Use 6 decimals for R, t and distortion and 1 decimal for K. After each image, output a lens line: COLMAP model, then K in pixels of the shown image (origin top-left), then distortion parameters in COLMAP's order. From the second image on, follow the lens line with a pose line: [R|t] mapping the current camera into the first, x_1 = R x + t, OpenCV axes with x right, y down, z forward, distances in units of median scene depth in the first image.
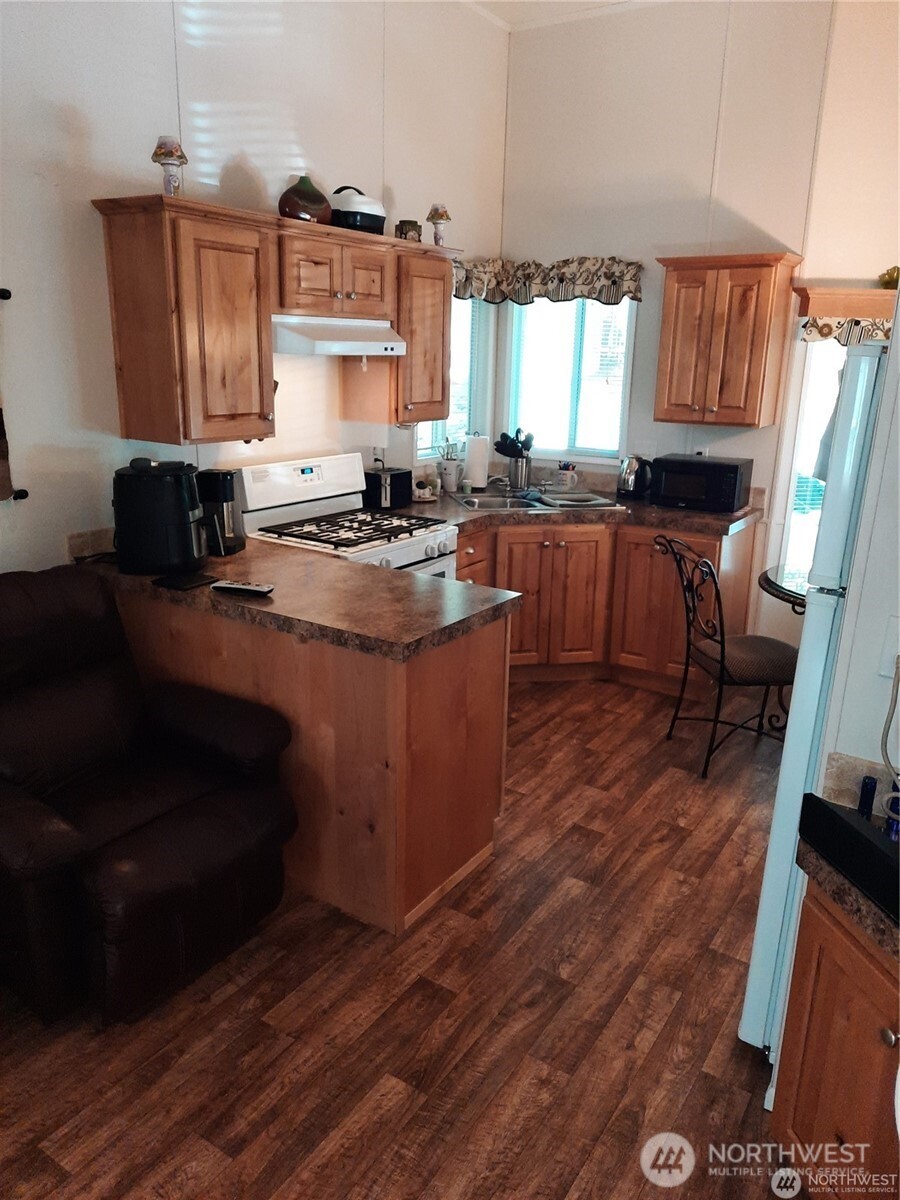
lens RADIAL K [[868.1, 0, 450.0], [0, 868.1, 600.0], [0, 0, 1]] dist [0.066894, -0.081599]
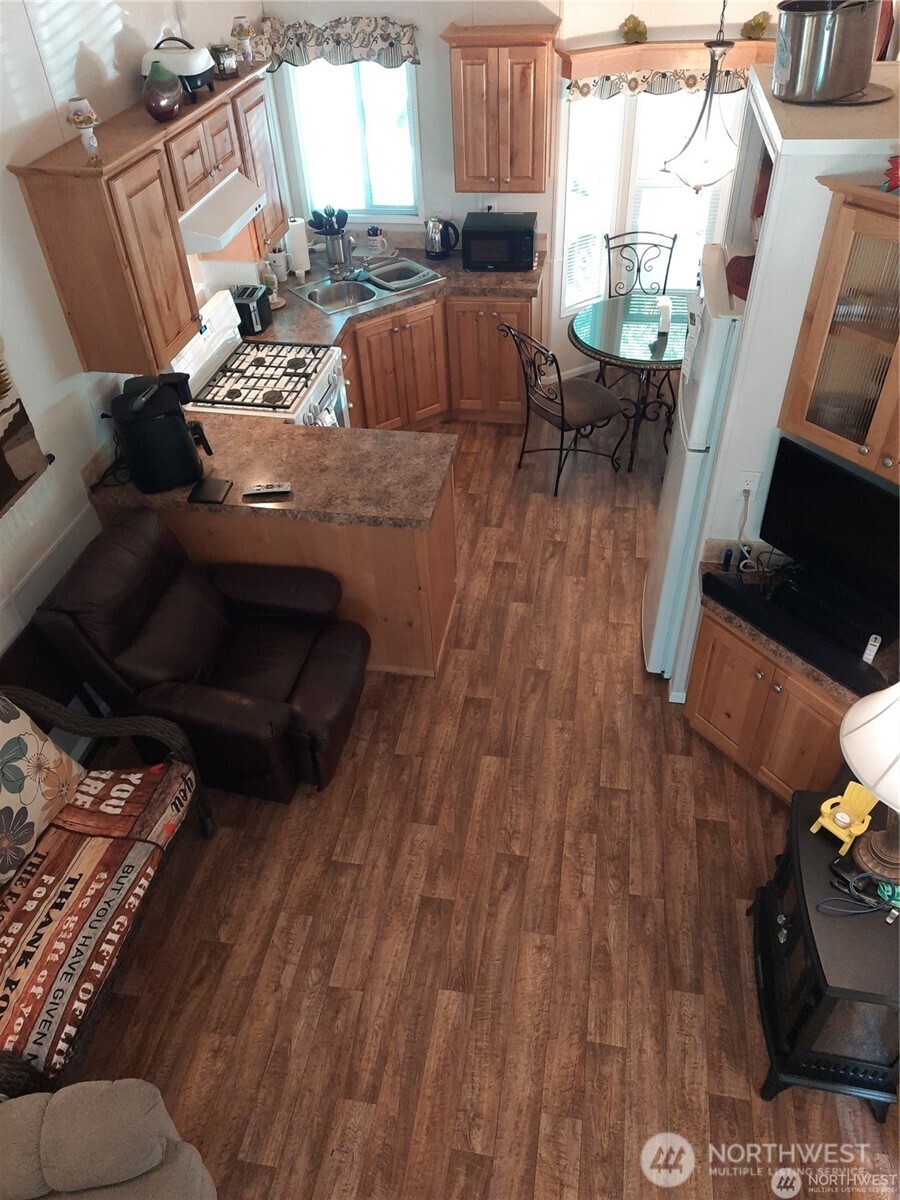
lens RADIAL K [[868.1, 0, 450.0], [0, 868.1, 600.0], [0, 0, 1]] dist [0.066894, -0.081599]
pose [[0.915996, -0.305546, 0.259986, -0.245792], [0.165244, 0.877862, 0.449503, -0.267391], [-0.365575, -0.368782, 0.854608, -0.179013]]
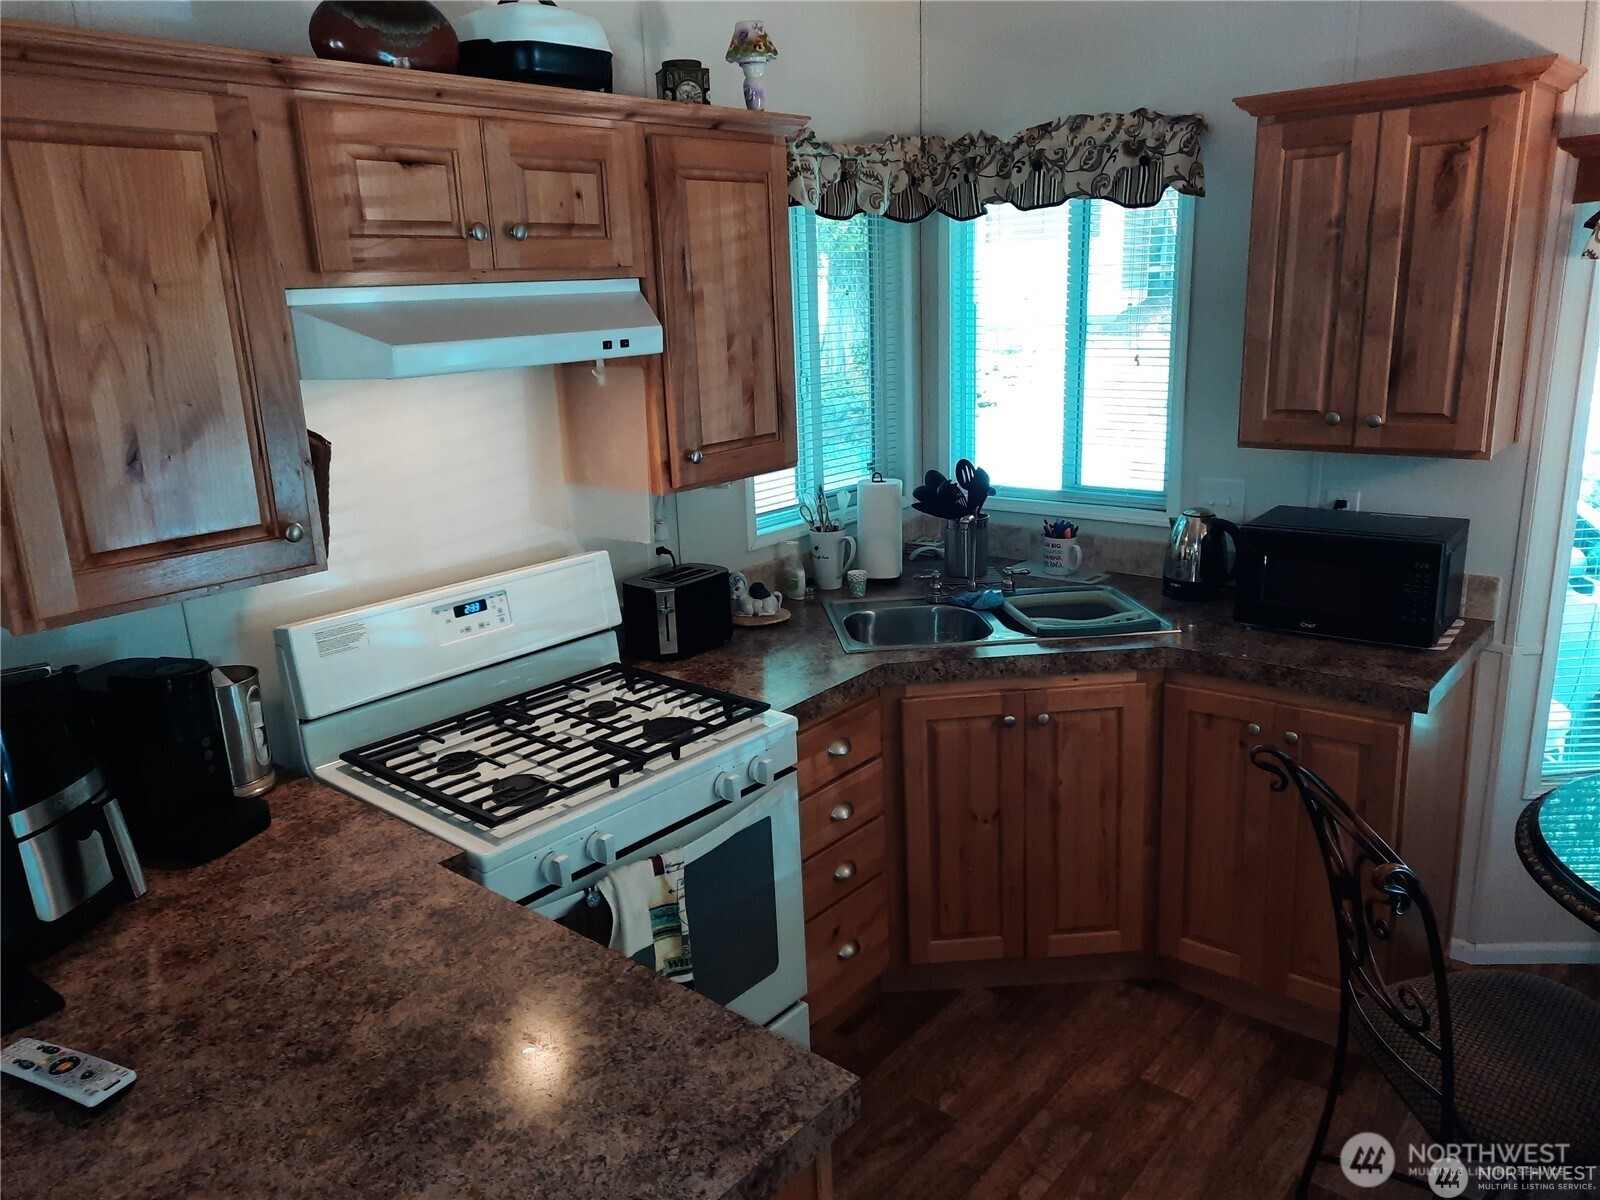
lens RADIAL K [[1154.7, 0, 797.0], [0, 1154.7, 603.4], [0, 0, 1]] dist [0.071161, -0.064073]
pose [[0.990690, -0.026569, -0.133516, 0.083924], [0.025124, 0.999606, -0.012501, -0.124977], [0.133796, 0.009030, 0.990968, 0.365867]]
